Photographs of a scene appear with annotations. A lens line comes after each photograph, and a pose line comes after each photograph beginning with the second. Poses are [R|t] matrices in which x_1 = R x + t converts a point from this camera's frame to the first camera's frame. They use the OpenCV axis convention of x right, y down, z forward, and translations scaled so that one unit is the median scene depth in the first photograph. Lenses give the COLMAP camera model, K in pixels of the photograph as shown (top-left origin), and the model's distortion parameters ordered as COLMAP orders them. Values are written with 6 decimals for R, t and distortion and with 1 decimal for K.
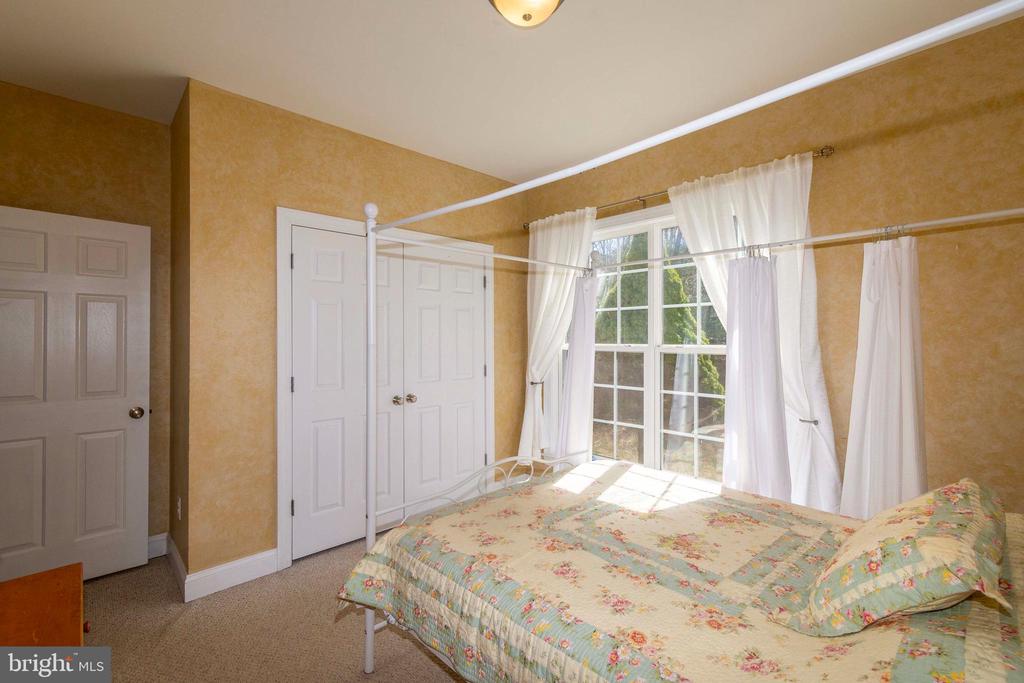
lens RADIAL K [[451.6, 0, 514.2], [0, 451.6, 338.0], [0, 0, 1]] dist [0.000505, 0.000099]
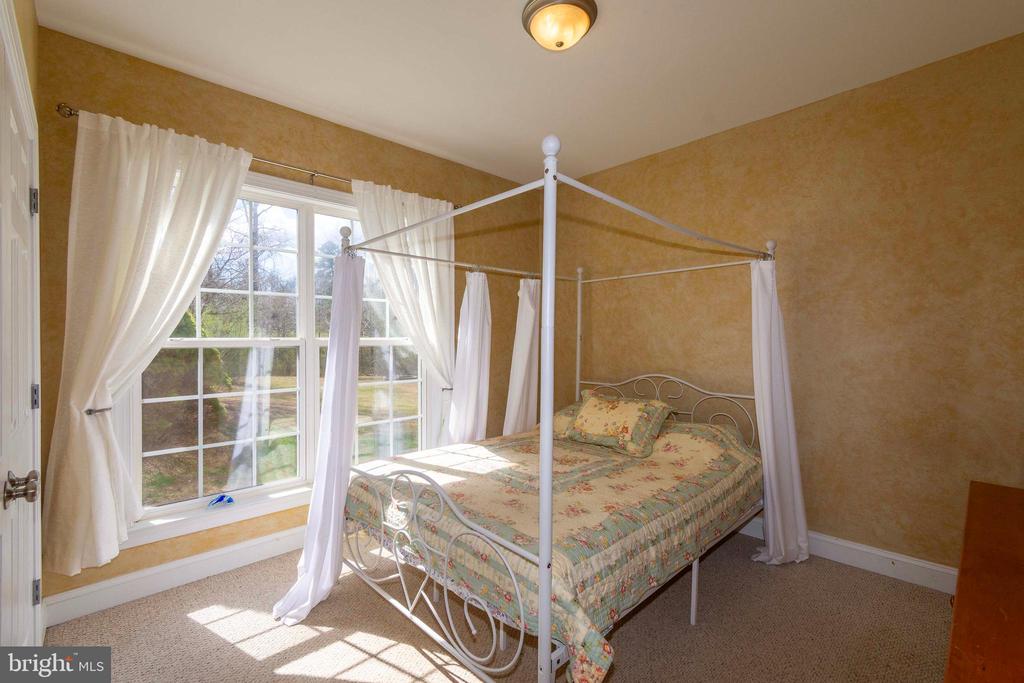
lens RADIAL K [[451.6, 0, 514.2], [0, 451.6, 338.0], [0, 0, 1]] dist [0.000505, 0.000099]
pose [[0.003658, -0.008456, 0.999958, -1.009401], [-0.002480, 0.999961, 0.008465, 0.012463], [-0.999990, -0.002511, 0.003637, 0.996321]]
